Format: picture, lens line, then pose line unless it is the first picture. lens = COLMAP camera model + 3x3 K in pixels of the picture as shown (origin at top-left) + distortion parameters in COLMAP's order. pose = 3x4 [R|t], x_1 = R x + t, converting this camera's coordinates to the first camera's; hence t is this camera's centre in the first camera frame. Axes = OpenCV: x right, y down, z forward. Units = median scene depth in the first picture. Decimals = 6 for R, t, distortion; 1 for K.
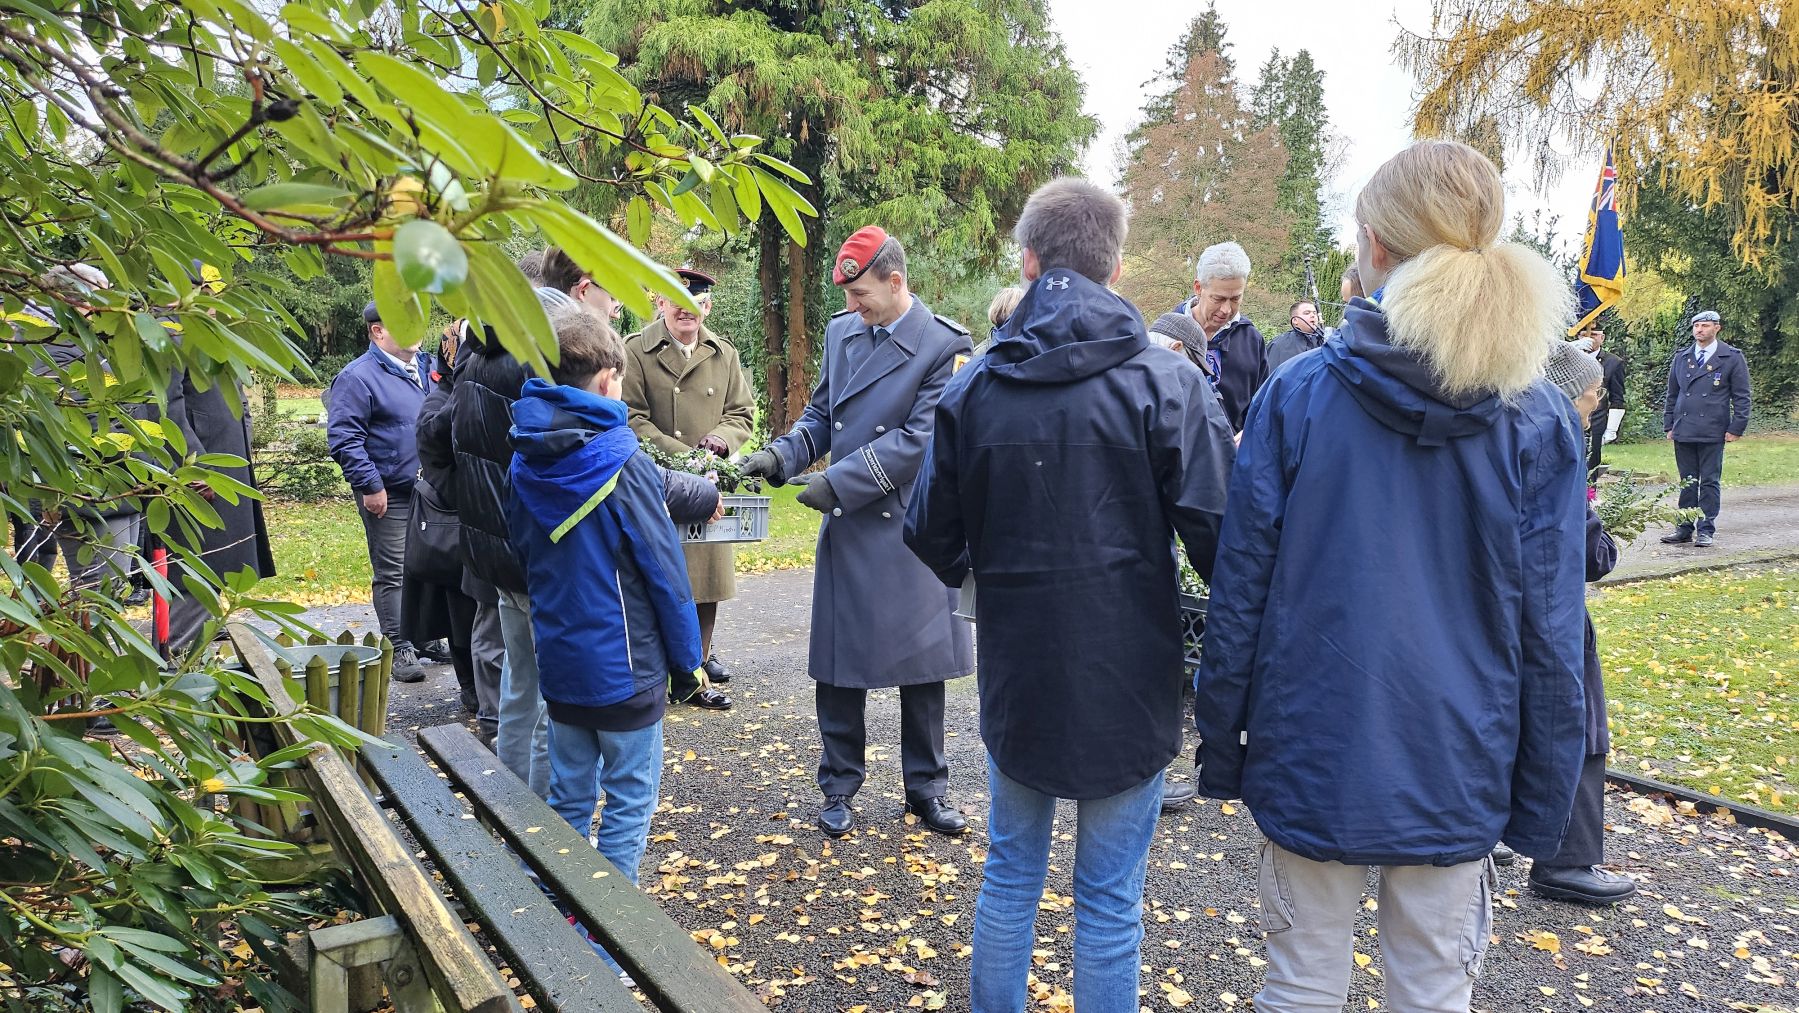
lens RADIAL K [[1246.1, 0, 899.9], [0, 1246.1, 514.3], [0, 0, 1]] dist [0.063526, -0.070283]
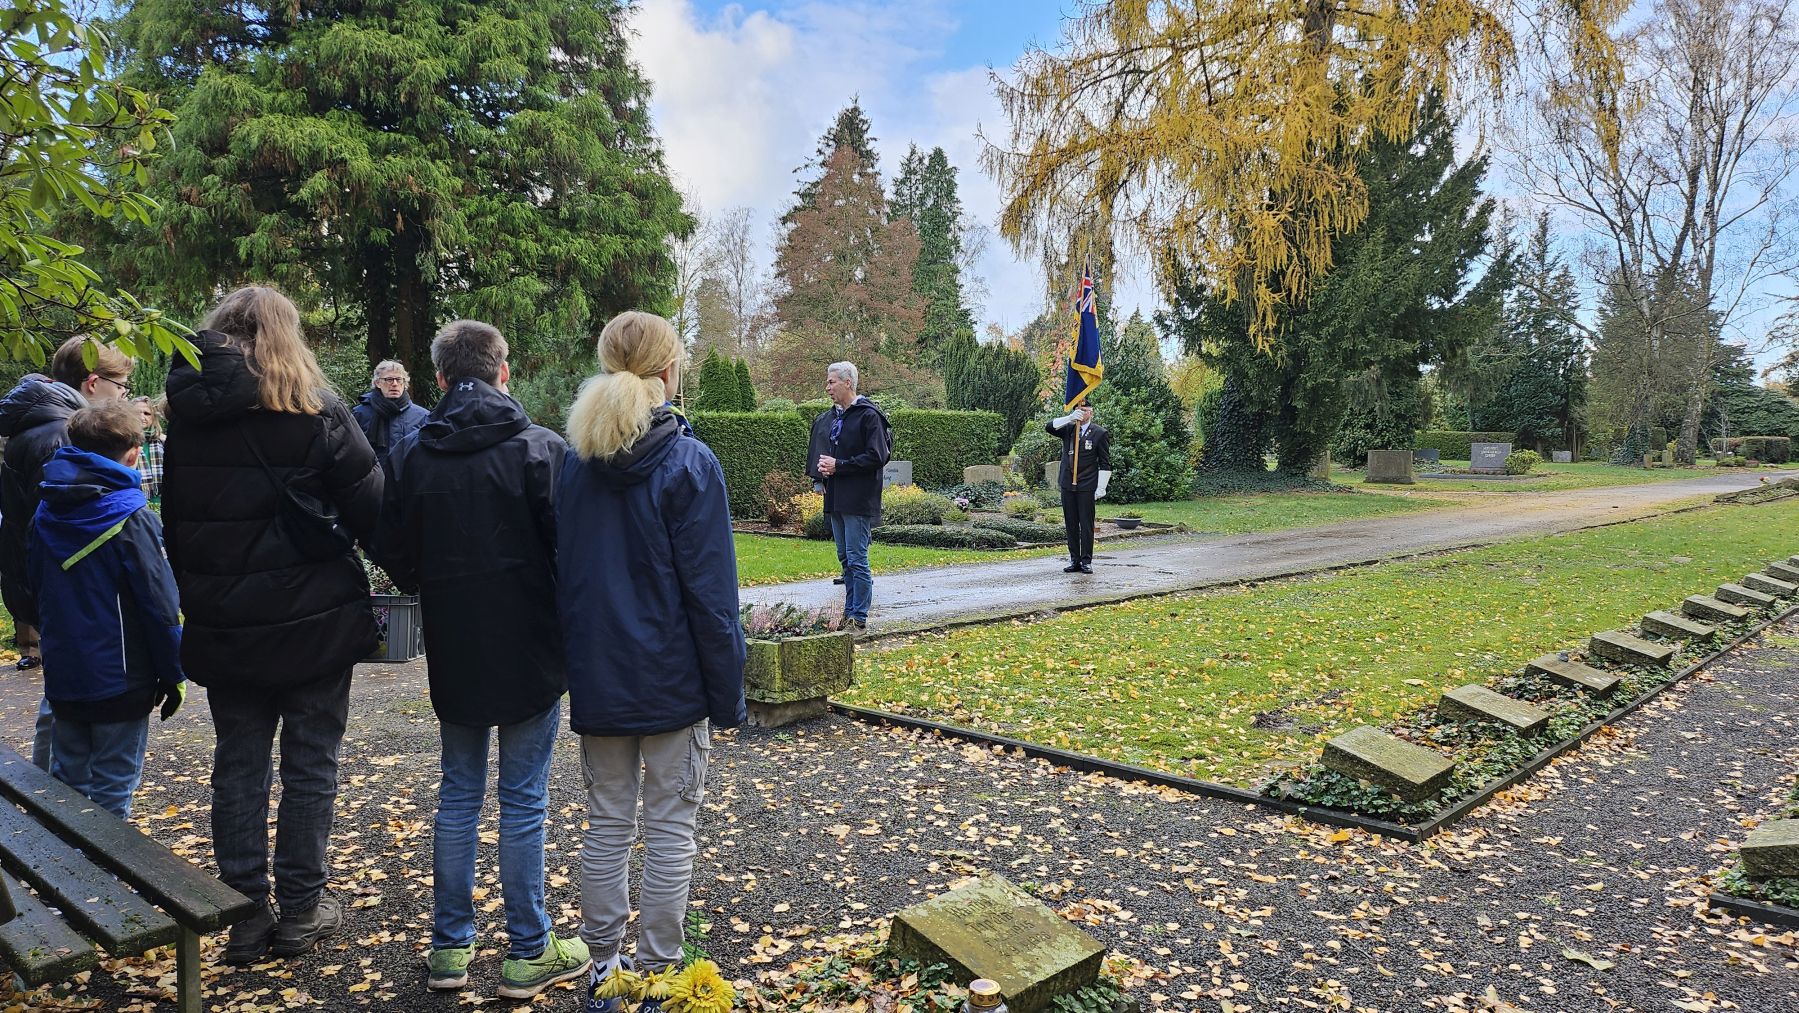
lens RADIAL K [[1246.1, 0, 880.7], [0, 1246.1, 501.5], [0, 0, 1]] dist [0.063526, -0.070283]
pose [[0.971108, -0.019282, 0.237860, 0.040837], [0.034831, 0.997509, -0.061340, 0.008867], [-0.236085, 0.067853, 0.969361, -0.083181]]
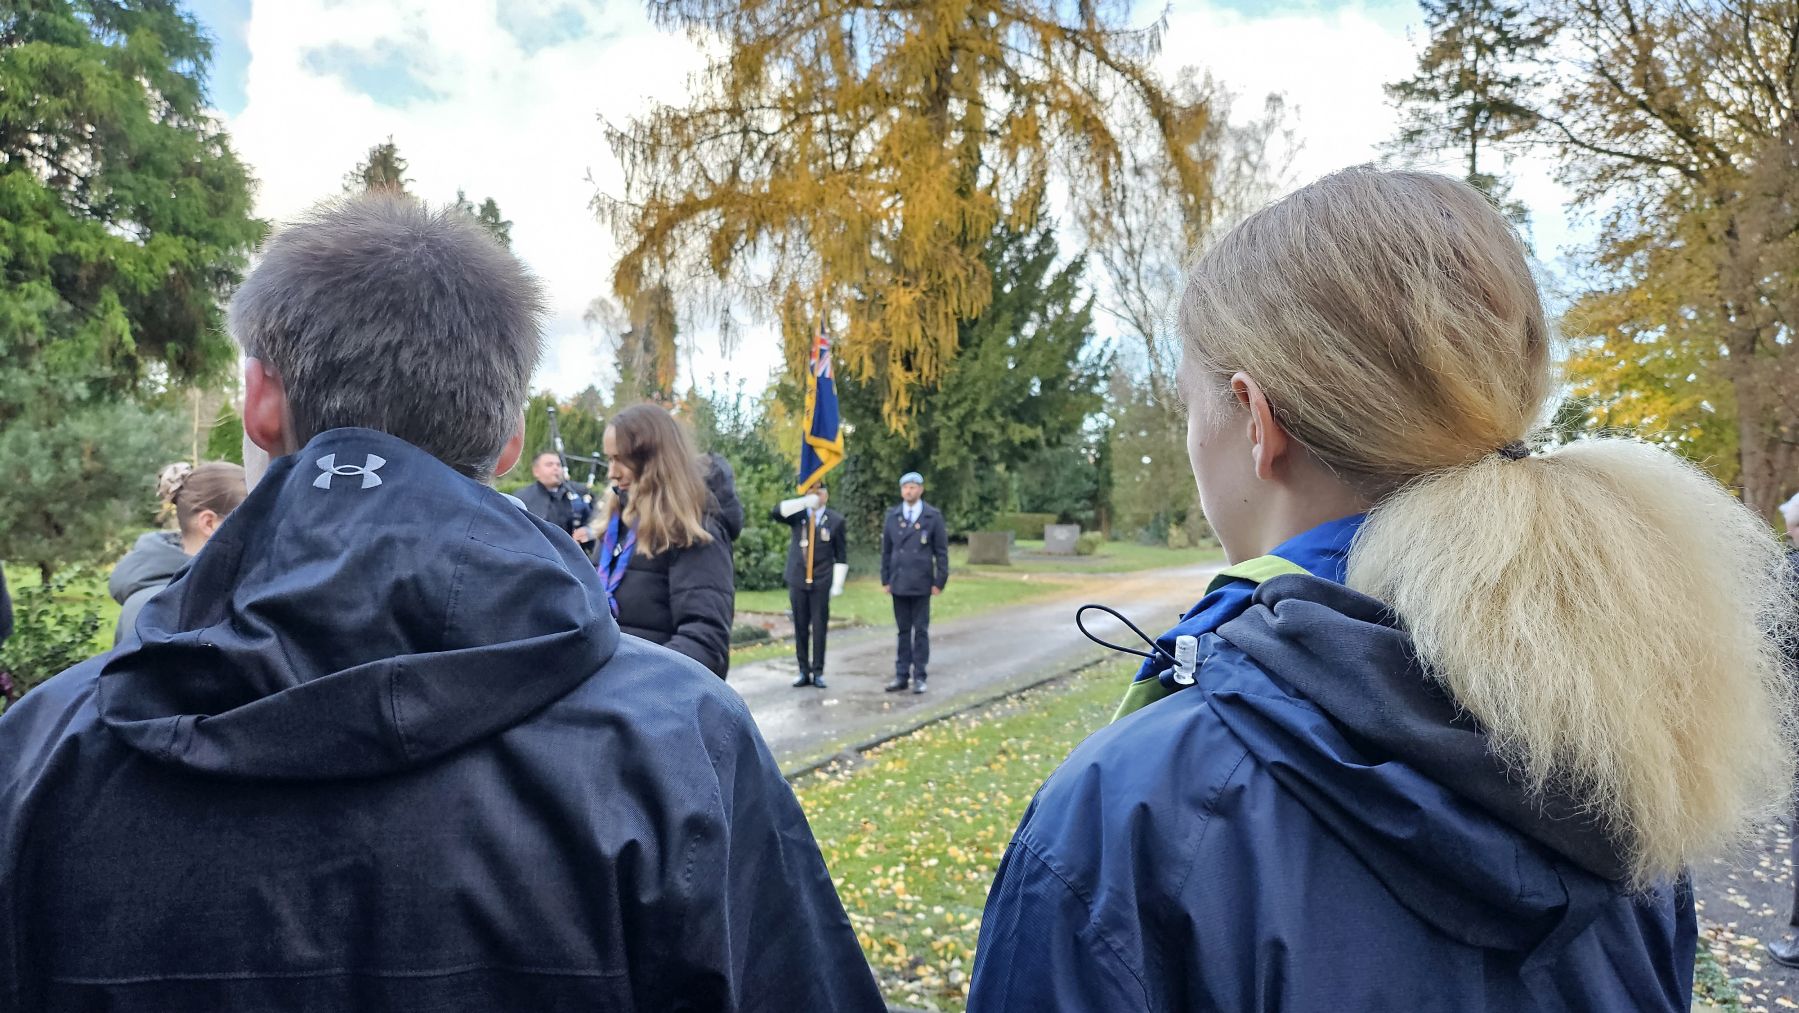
lens RADIAL K [[1246.1, 0, 904.3], [0, 1246.1, 516.4], [0, 0, 1]] dist [0.063526, -0.070283]
pose [[0.812735, 0.001730, 0.582630, 0.008810], [0.061621, 0.994132, -0.088909, -0.022414], [-0.579365, 0.108162, 0.807860, 0.107051]]
